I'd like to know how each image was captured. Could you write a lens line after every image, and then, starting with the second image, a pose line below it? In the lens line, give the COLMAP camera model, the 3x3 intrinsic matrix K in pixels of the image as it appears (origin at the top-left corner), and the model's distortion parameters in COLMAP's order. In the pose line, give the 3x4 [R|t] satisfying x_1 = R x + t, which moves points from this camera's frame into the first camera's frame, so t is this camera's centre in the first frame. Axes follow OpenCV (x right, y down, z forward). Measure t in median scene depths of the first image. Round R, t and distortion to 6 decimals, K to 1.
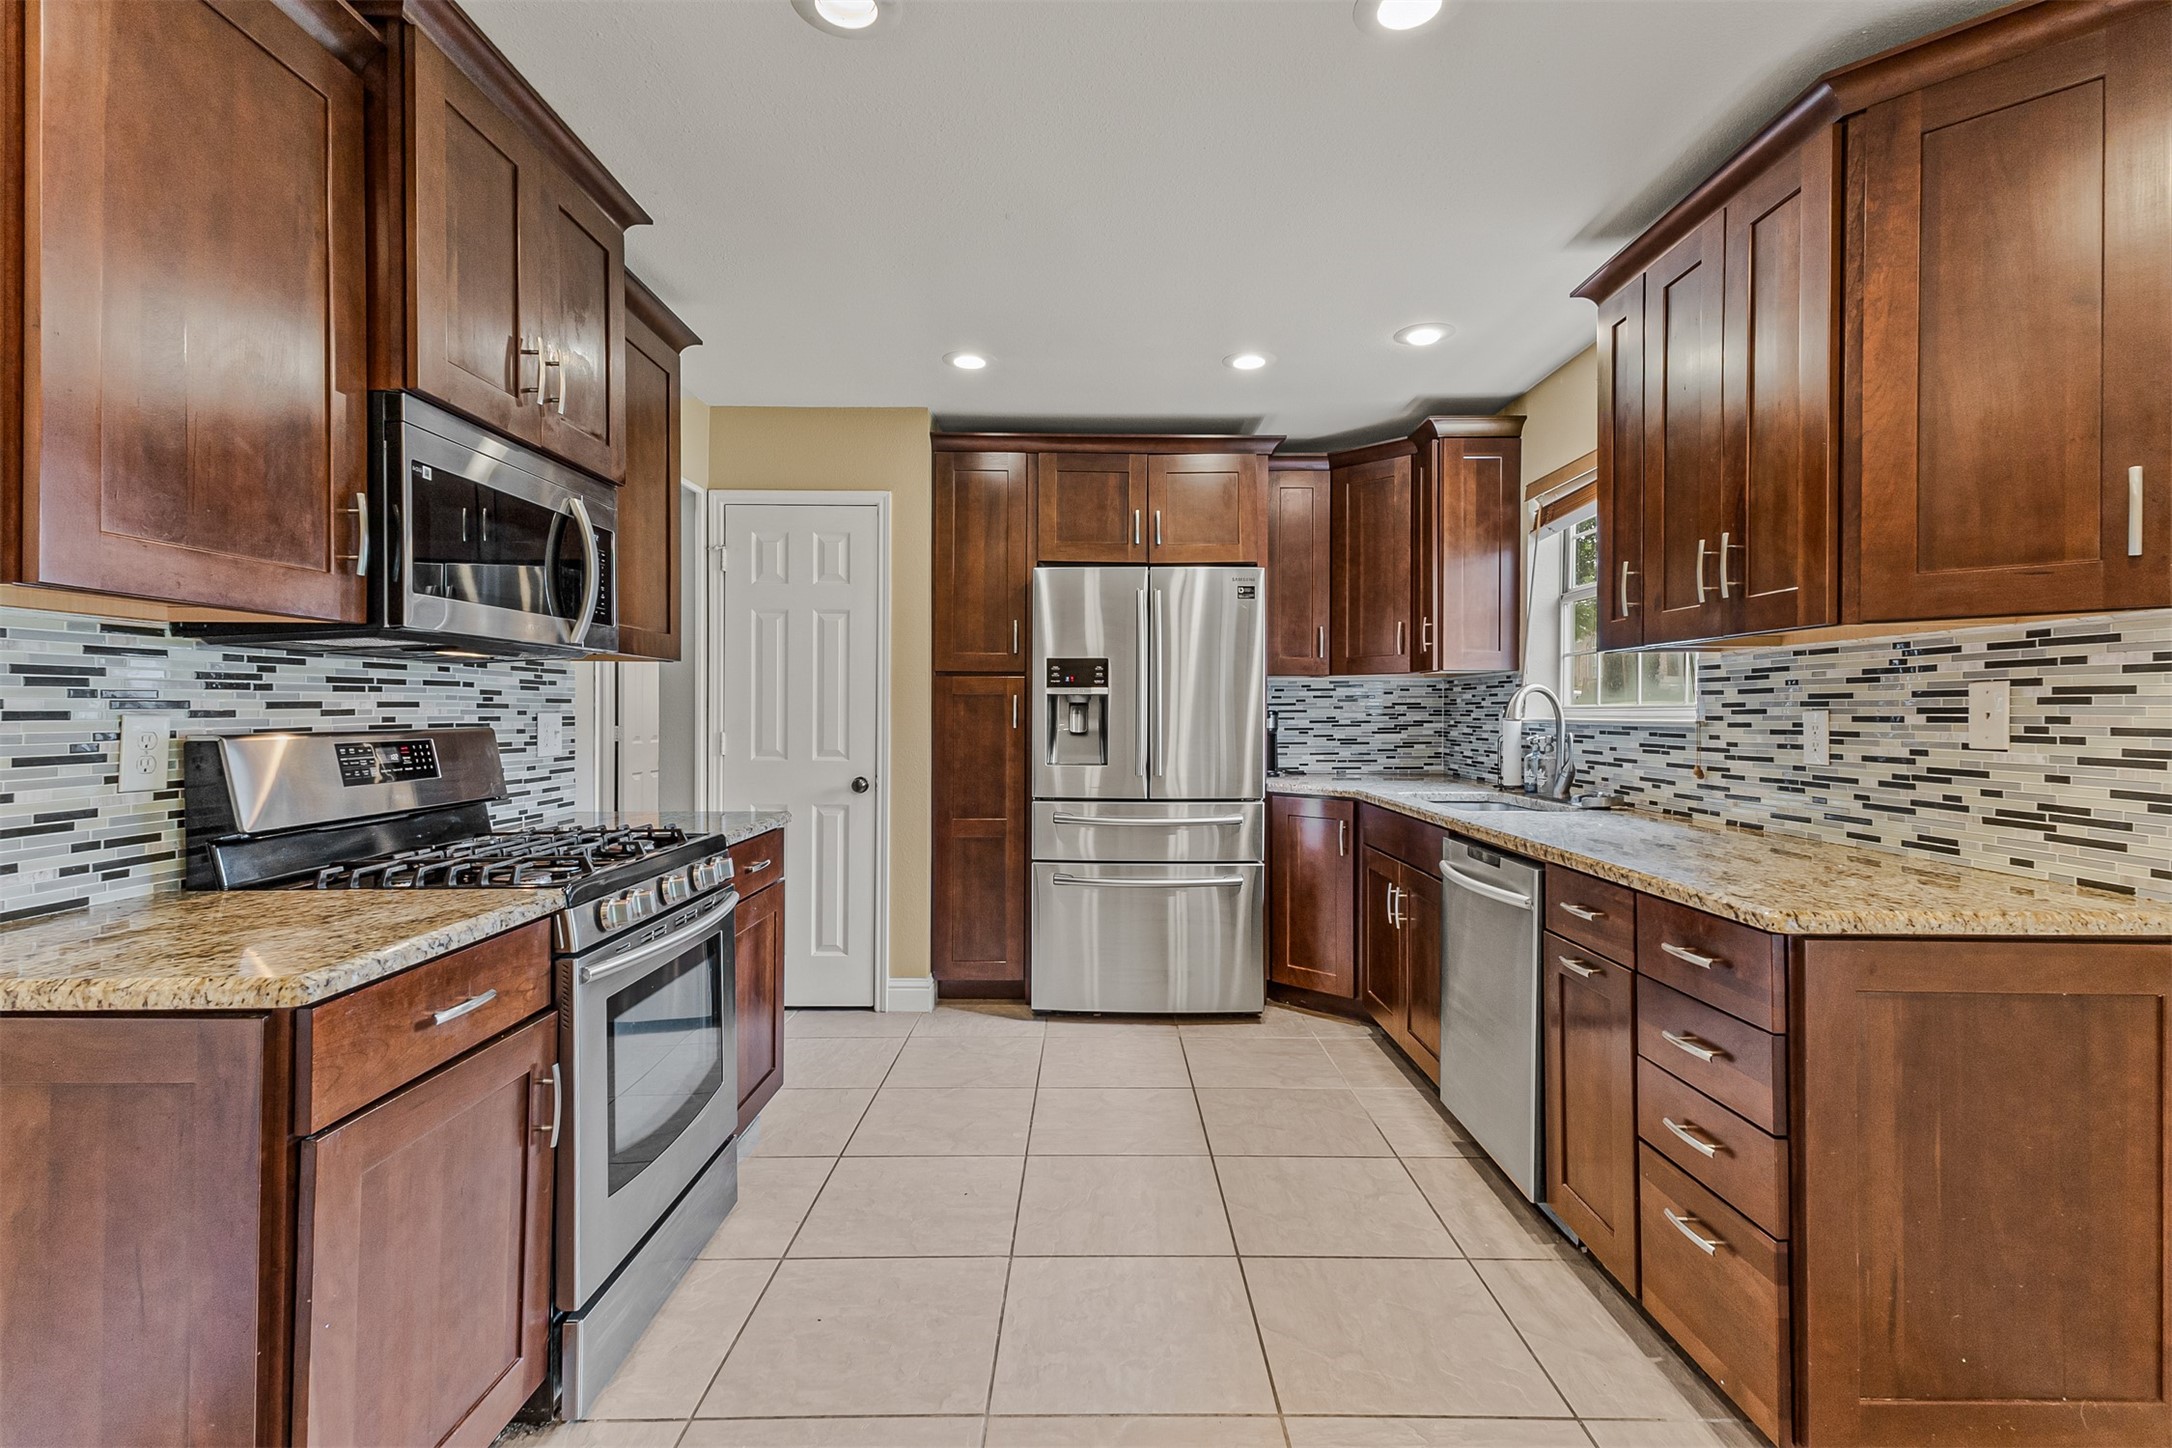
lens RADIAL K [[1013.0, 0, 1093.7], [0, 1013.0, 720.6], [0, 0, 1]] dist [0.024328, -0.000450]
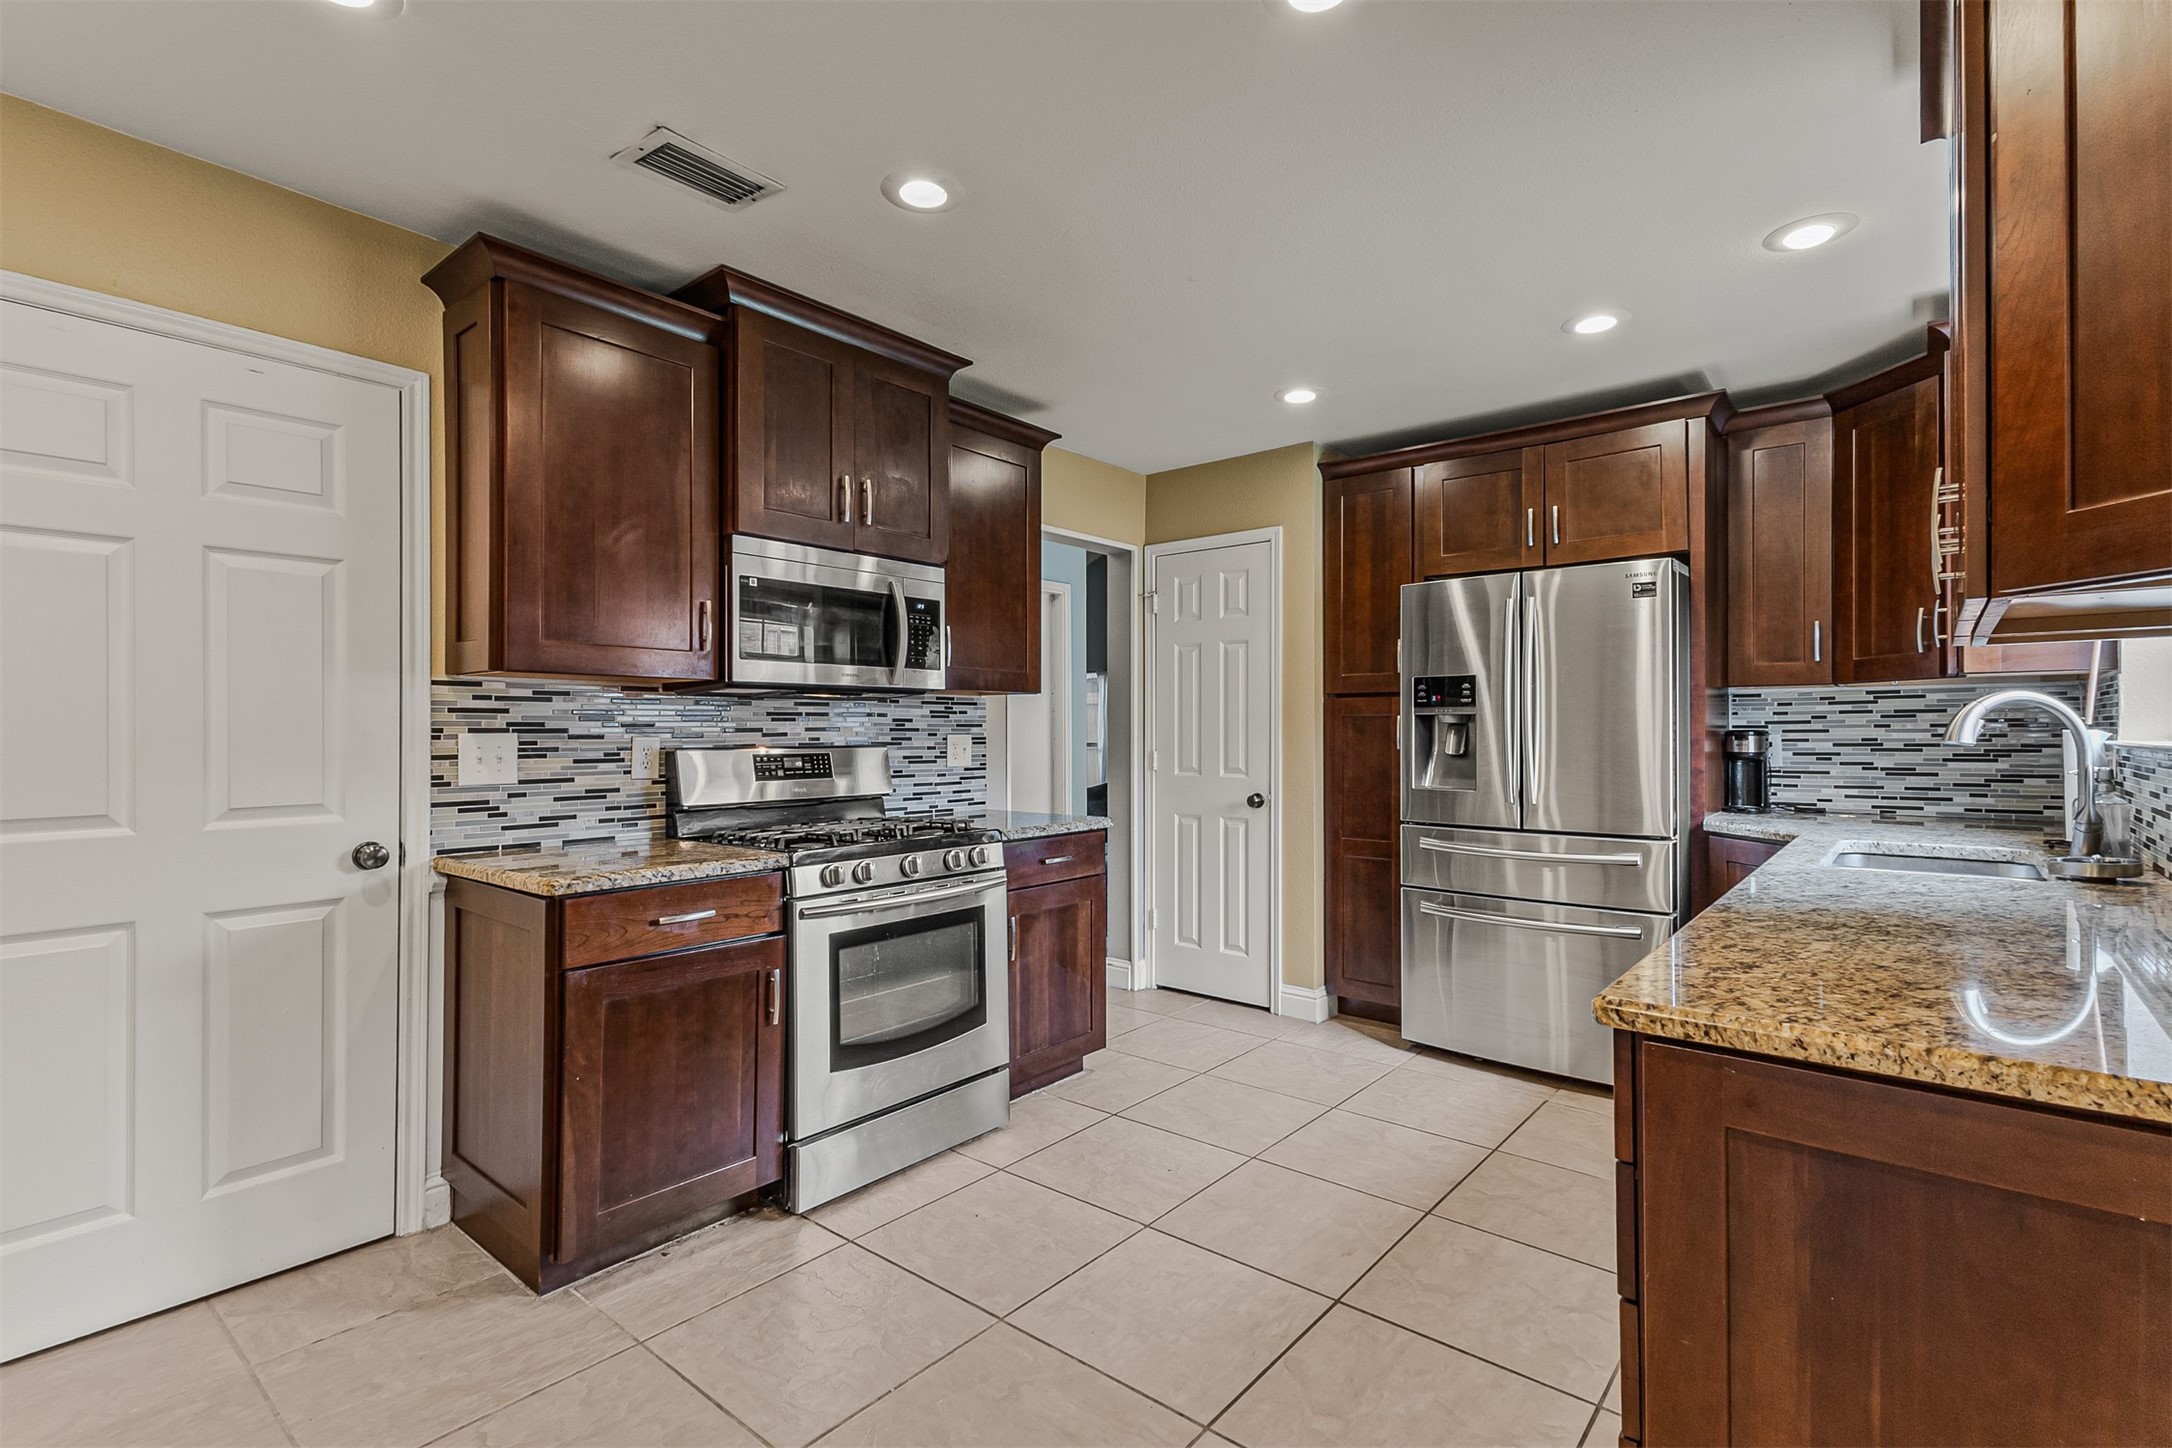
lens RADIAL K [[1013.0, 0, 1116.9], [0, 1013.0, 734.0], [0, 0, 1]] dist [0.024328, -0.000450]
pose [[0.770159, -0.000498, -0.637852, 0.752246], [-0.003435, 0.999982, -0.004928, -0.003566], [0.637843, 0.005986, 0.770144, 0.156302]]
